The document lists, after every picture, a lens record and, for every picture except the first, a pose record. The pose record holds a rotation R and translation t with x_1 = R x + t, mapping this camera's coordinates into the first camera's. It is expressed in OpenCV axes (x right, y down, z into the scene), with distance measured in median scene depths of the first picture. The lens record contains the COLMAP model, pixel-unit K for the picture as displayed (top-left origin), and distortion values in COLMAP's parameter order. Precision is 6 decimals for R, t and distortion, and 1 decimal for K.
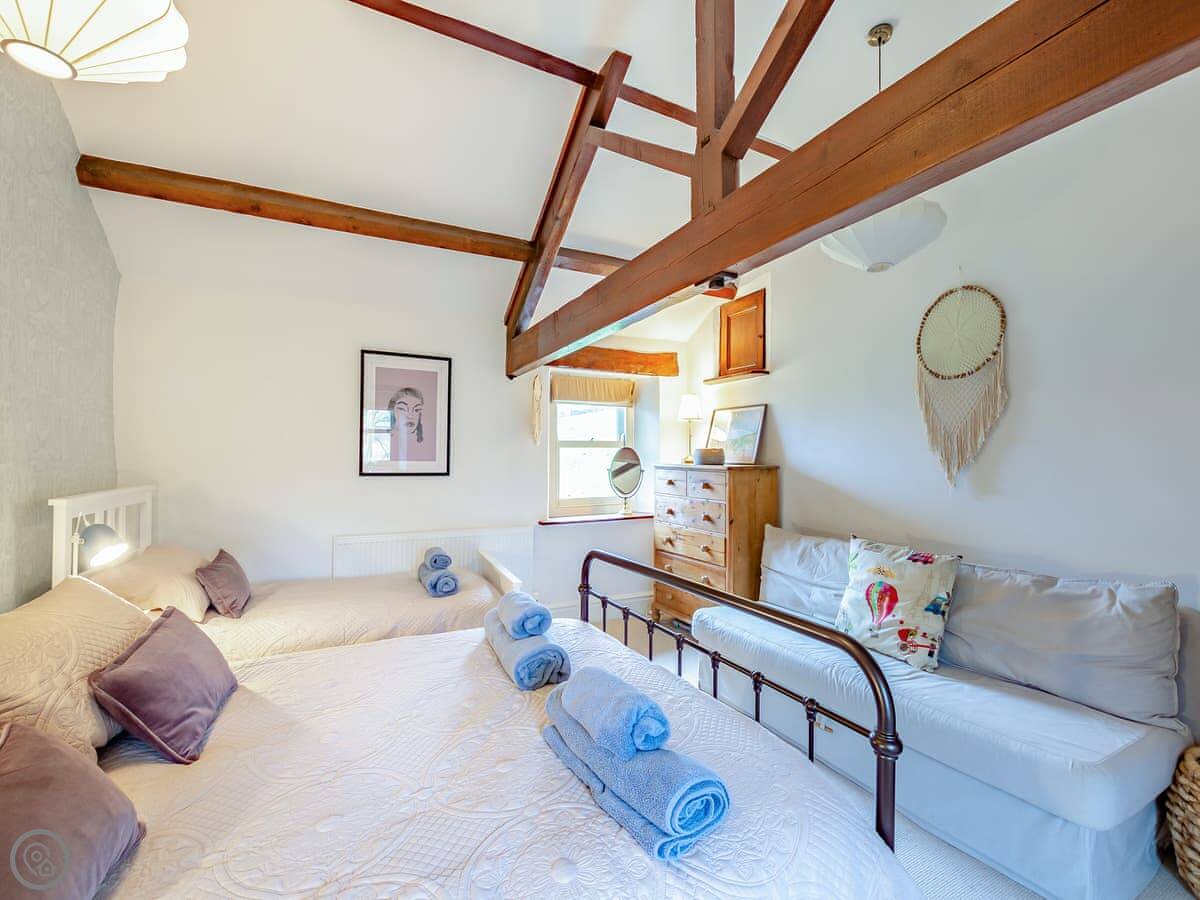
lens RADIAL K [[519.5, 0, 605.1], [0, 519.5, 453.6], [0, 0, 1]] dist [0.002771, -0.000553]
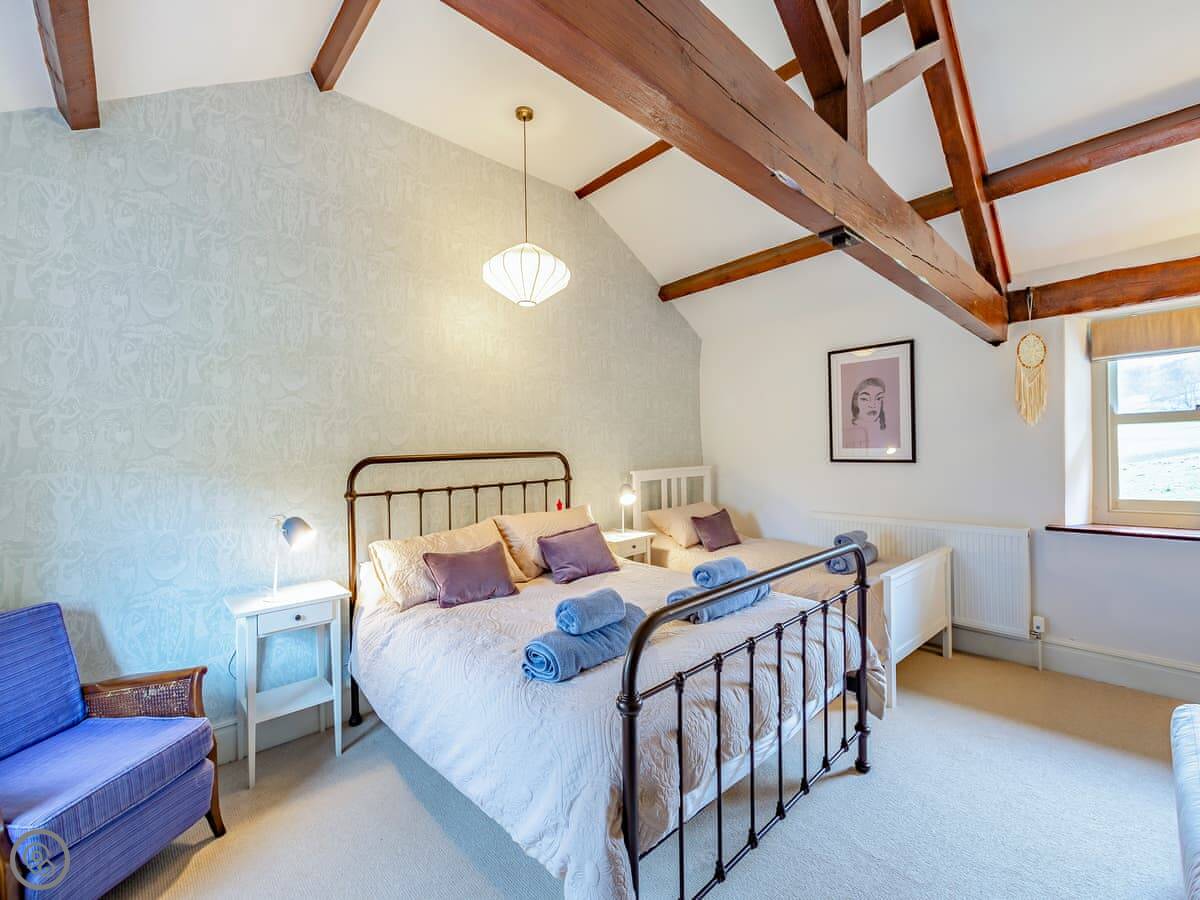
lens RADIAL K [[519.5, 0, 607.7], [0, 519.5, 453.0], [0, 0, 1]] dist [0.002771, -0.000553]
pose [[0.261584, -0.002999, -0.965176, 0.511068], [0.031384, 0.999493, 0.005400, 0.001503], [0.964670, -0.031704, 0.261546, 0.220552]]
